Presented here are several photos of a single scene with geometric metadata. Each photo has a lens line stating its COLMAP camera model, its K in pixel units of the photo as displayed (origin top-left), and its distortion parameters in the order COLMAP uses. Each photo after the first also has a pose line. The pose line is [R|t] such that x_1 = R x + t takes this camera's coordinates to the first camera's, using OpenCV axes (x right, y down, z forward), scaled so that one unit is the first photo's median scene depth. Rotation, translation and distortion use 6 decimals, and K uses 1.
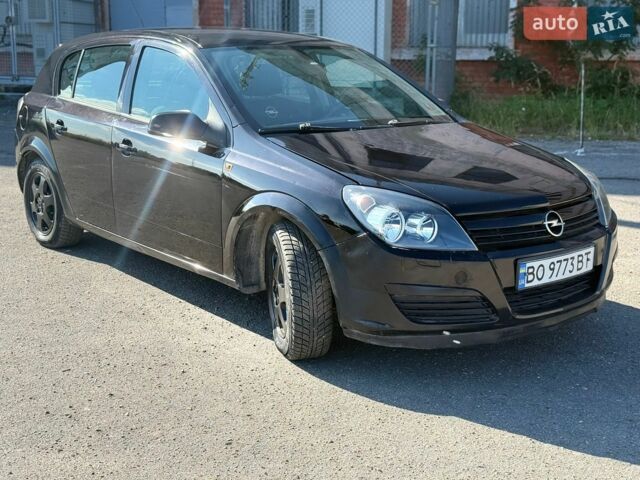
lens RADIAL K [[891.2, 0, 320.0], [0, 891.2, 240.0], [0, 0, 1]] dist [0.157414, -0.117240]
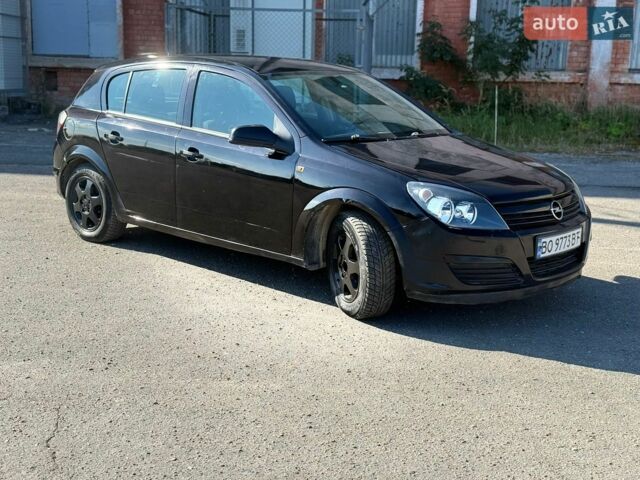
lens RADIAL K [[891.2, 0, 320.0], [0, 891.2, 240.0], [0, 0, 1]] dist [0.157414, -0.117240]
pose [[0.989207, -0.012749, 0.145970, -0.270139], [0.014781, 0.999808, -0.012846, 0.036415], [-0.145778, 0.014865, 0.989206, -0.257597]]
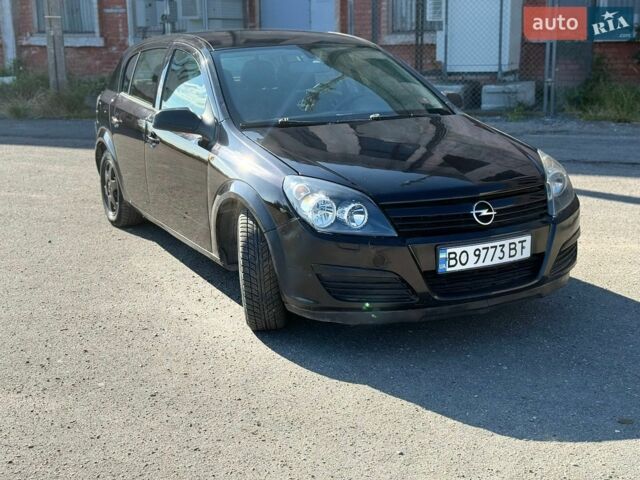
lens RADIAL K [[891.2, 0, 320.0], [0, 891.2, 240.0], [0, 0, 1]] dist [0.157414, -0.117240]
pose [[0.976959, 0.024162, -0.212057, 0.283132], [-0.020402, 0.999594, 0.019898, -0.003065], [0.212452, -0.015113, 0.977055, -0.076800]]
